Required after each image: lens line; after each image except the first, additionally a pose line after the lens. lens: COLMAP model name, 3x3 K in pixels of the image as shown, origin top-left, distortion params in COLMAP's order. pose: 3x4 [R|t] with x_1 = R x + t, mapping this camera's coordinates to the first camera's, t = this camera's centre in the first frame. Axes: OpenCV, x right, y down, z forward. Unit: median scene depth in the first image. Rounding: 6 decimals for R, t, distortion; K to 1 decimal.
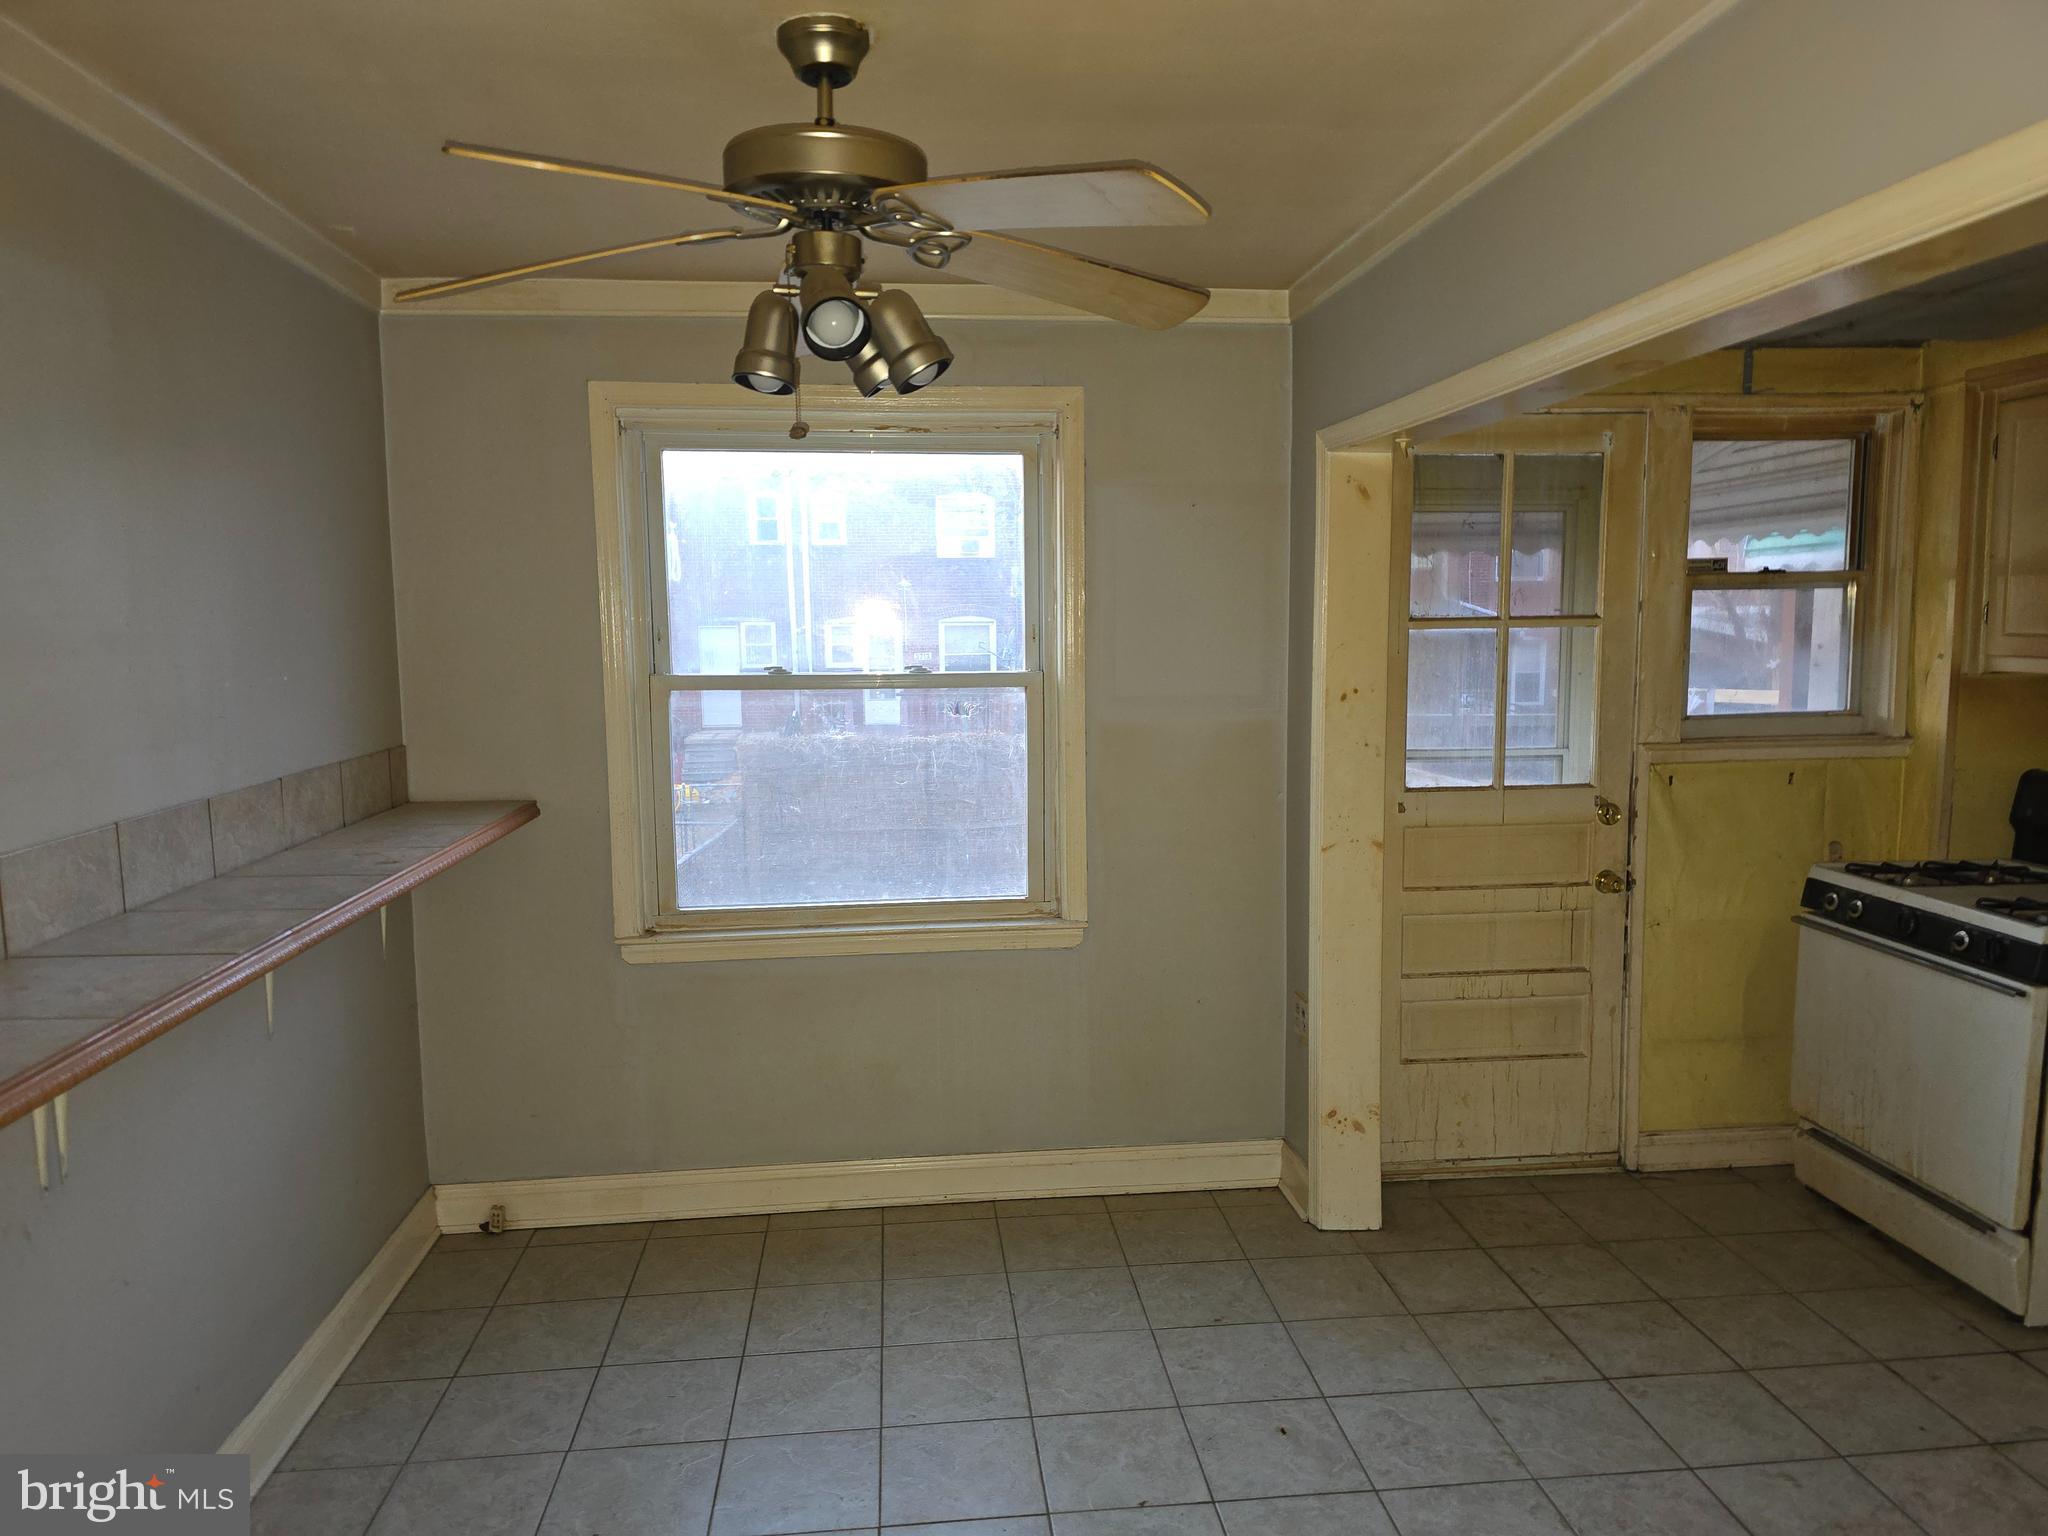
lens RADIAL K [[1365.4, 0, 1024.0], [0, 1365.4, 768.0], [0, 0, 1]] dist [0.005792, 0.000646]
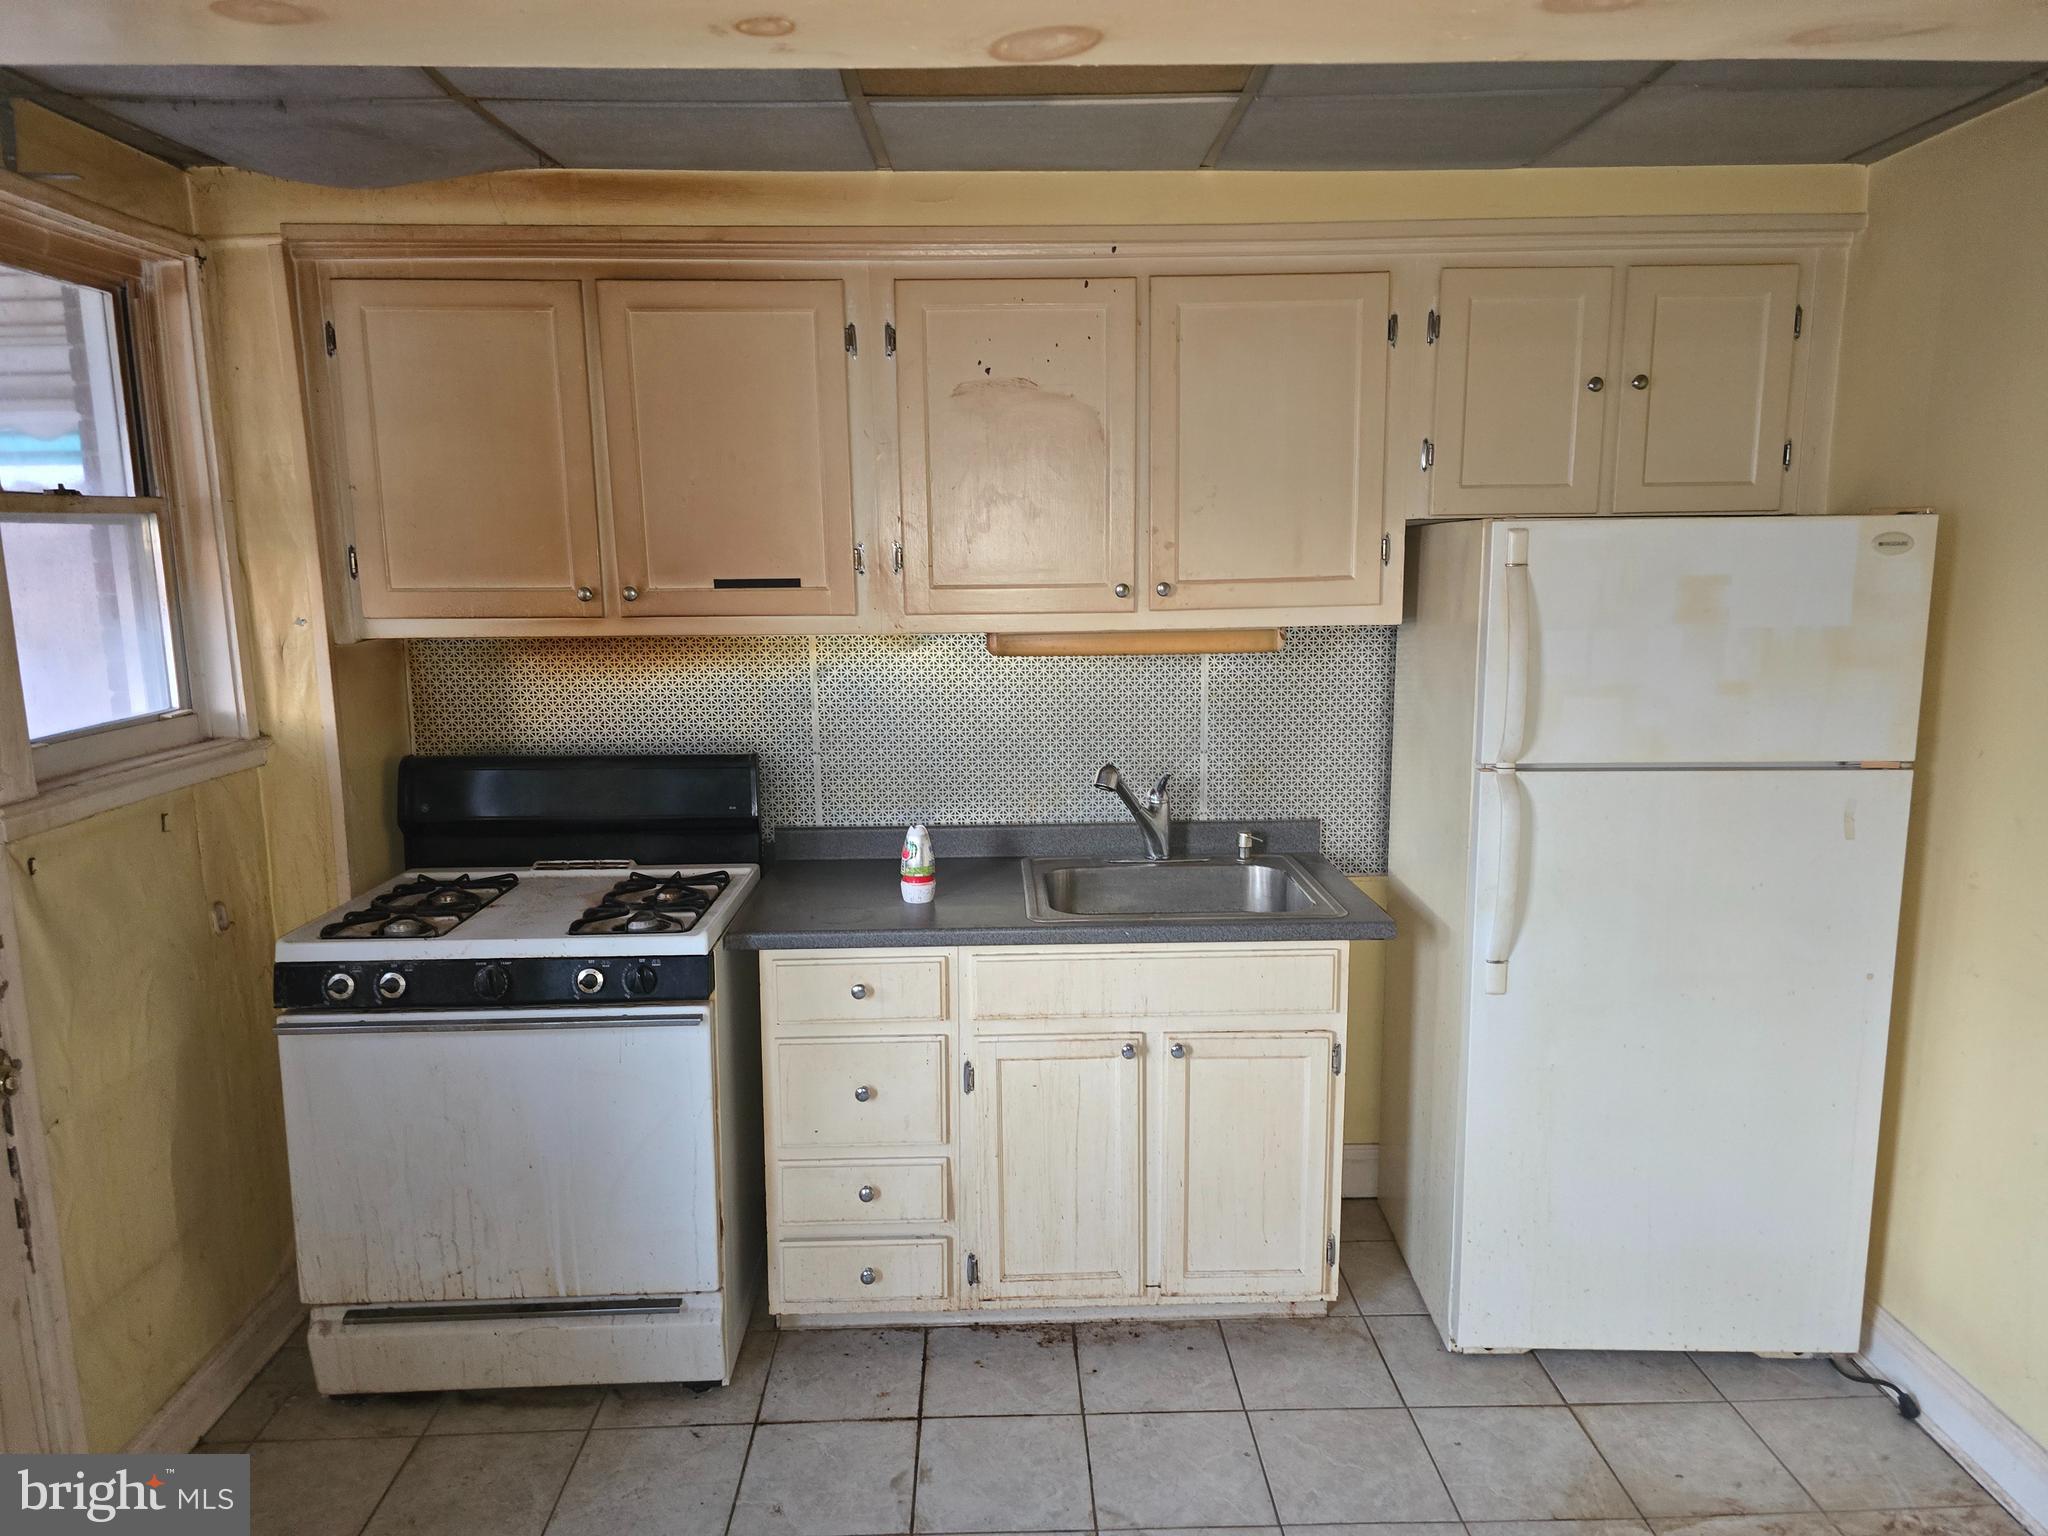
lens RADIAL K [[1387.0, 0, 1023.8], [0, 1387.0, 783.0], [0, 0, 1]] dist [0.003852, -0.004087]
pose [[0.069633, -0.155799, 0.985331, -0.049630], [0.128064, 0.980952, 0.146056, -0.059772], [-0.989318, 0.116015, 0.088259, 0.604952]]
